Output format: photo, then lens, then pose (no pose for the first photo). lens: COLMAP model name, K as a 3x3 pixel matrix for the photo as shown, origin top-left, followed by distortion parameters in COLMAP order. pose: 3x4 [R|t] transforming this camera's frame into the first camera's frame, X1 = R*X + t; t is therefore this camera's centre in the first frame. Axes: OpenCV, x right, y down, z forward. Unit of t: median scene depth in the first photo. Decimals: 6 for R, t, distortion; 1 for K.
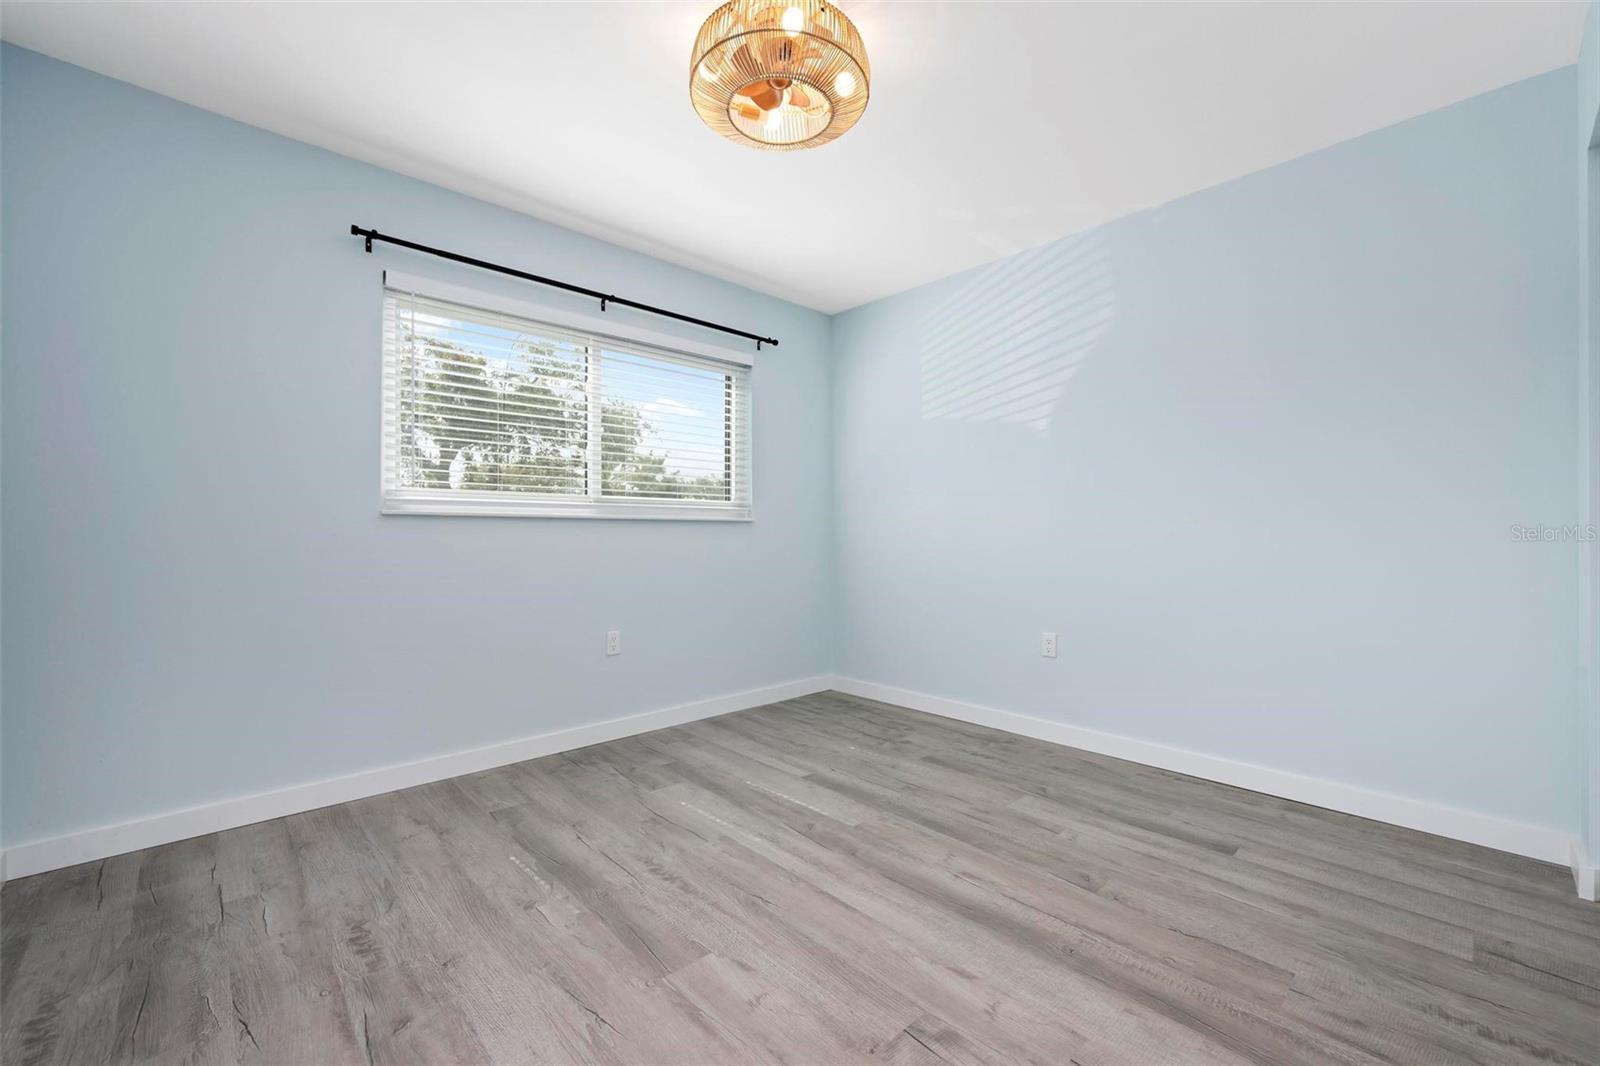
lens RADIAL K [[648.8, 0, 802.5], [0, 648.8, 532.8], [0, 0, 1]] dist [-0.000938, -0.000137]
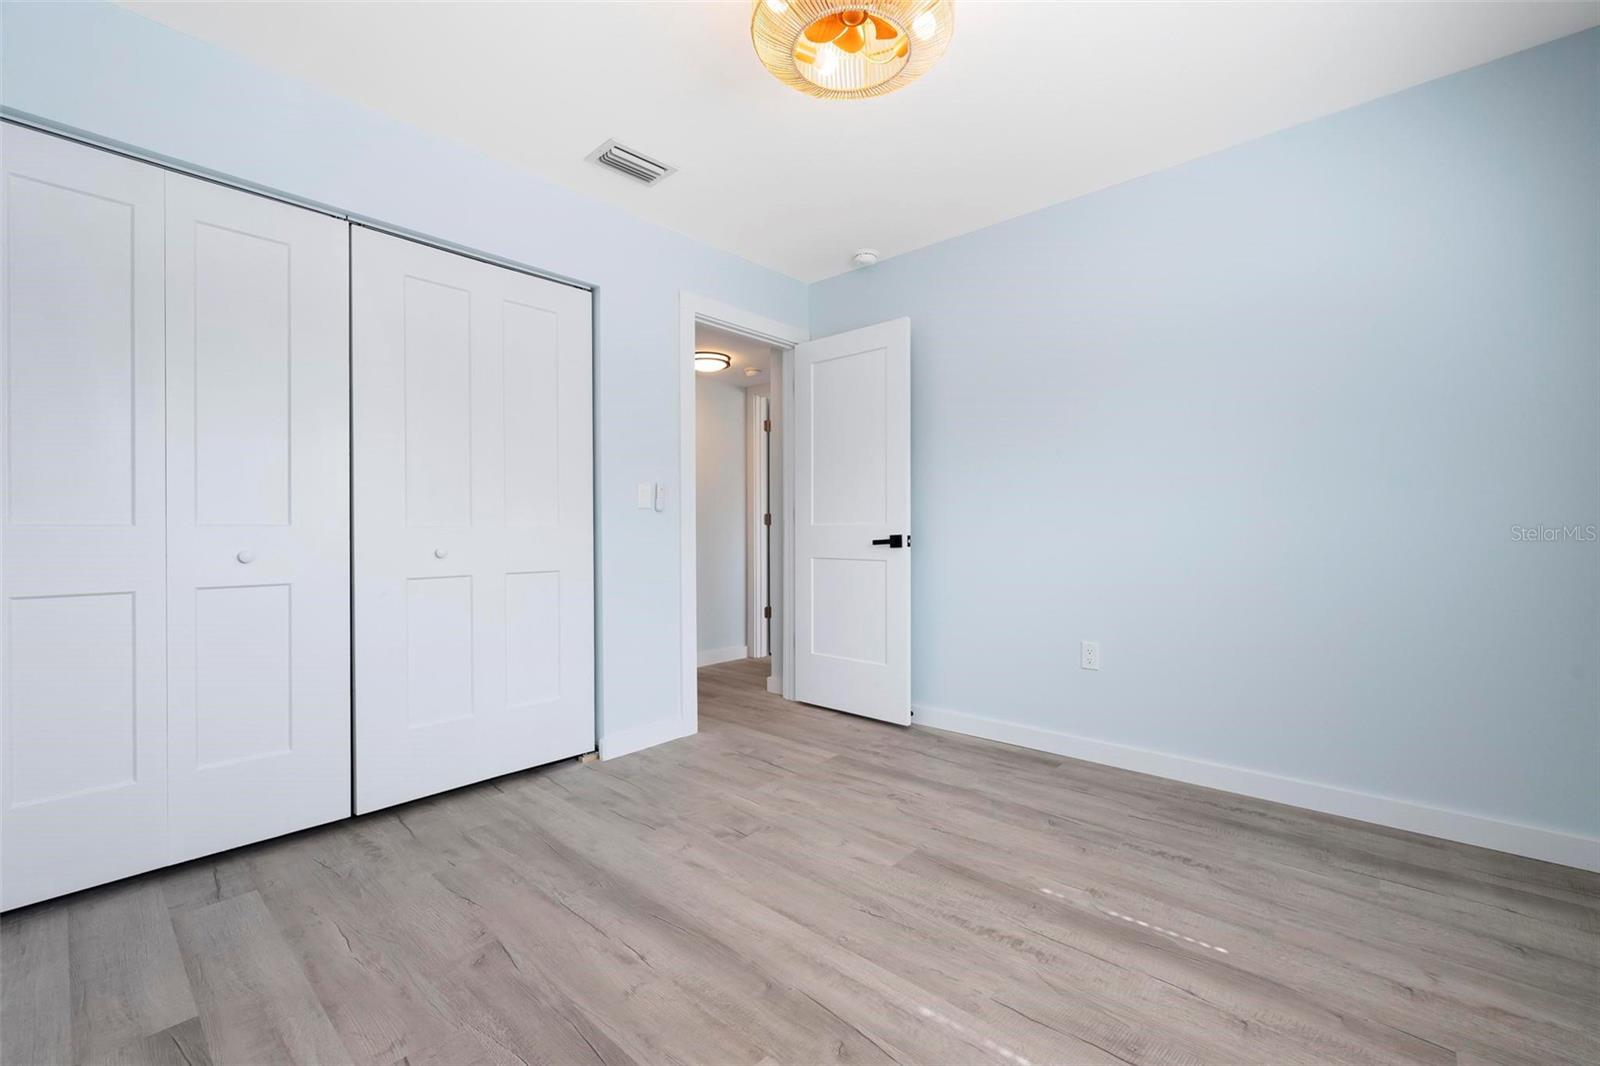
lens RADIAL K [[681.5, 0, 809.1], [0, 681.5, 534.5], [0, 0, 1]] dist [0.000252, 0.000013]
pose [[-0.995370, 0.006180, -0.095916, 0.107096], [0.005704, 0.999970, 0.005237, 0.006269], [0.095945, 0.004665, -0.995376, 1.784157]]
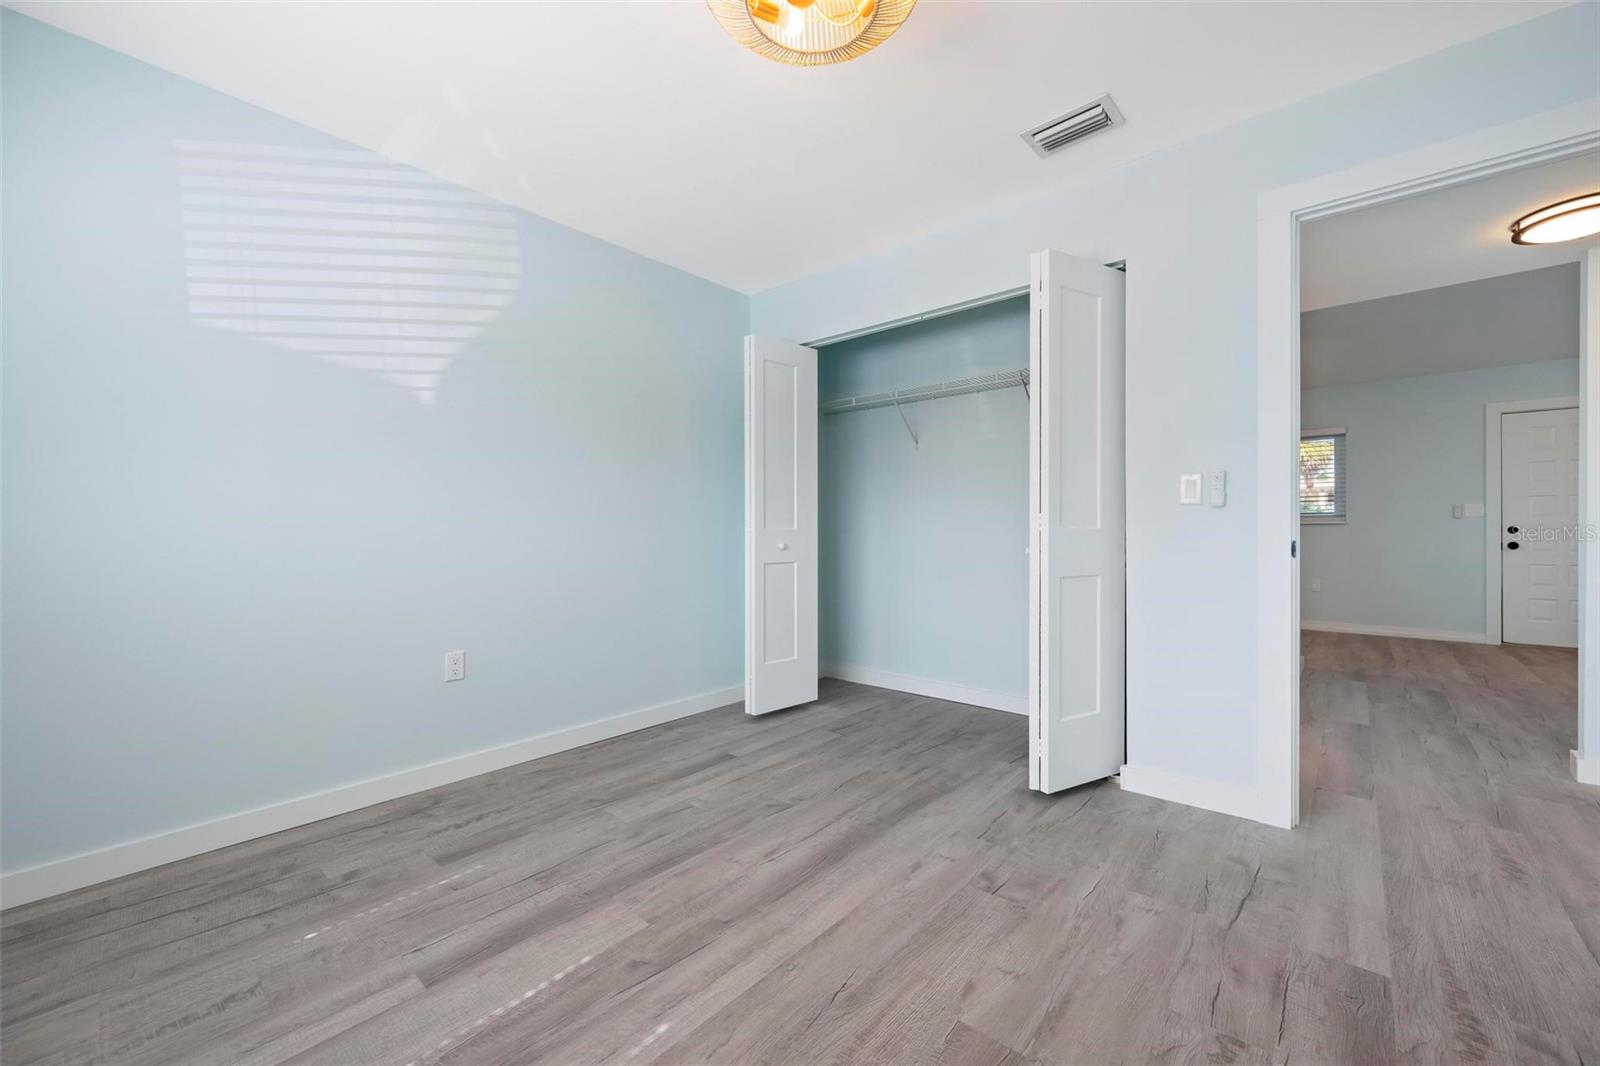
lens RADIAL K [[625.6, 0, 800.0], [0, 625.6, 533.0], [0, 0, 1]] dist [-0.000034, 0.000145]
pose [[-0.092109, -0.001682, 0.995747, -0.739332], [0.002207, 0.999996, 0.001893, 0.001415], [-0.995746, 0.002372, -0.092105, 1.007792]]
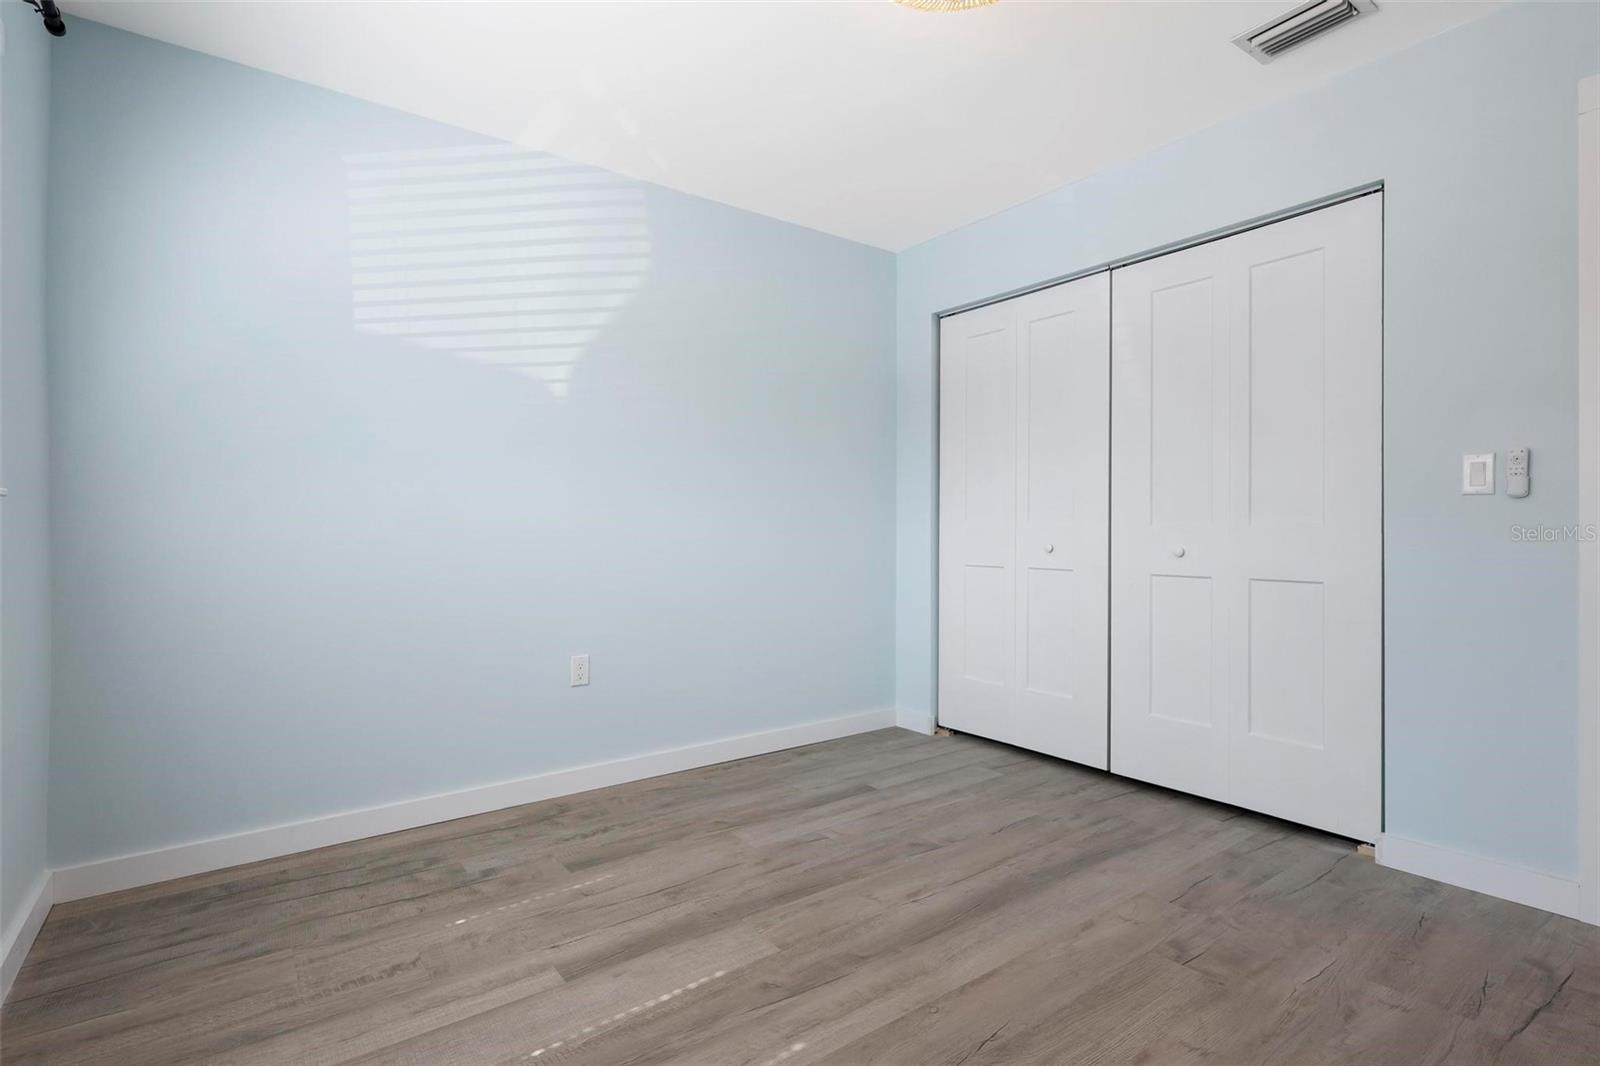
lens RADIAL K [[777.2, 0, 796.1], [0, 777.2, 529.5], [0, 0, 1]] dist [0.001412, 0.000268]
pose [[0.117235, 0.000266, 0.993104, -0.844020], [0.000163, 1.000000, -0.000287, 0.003150], [-0.993104, 0.000196, 0.117235, 1.000648]]
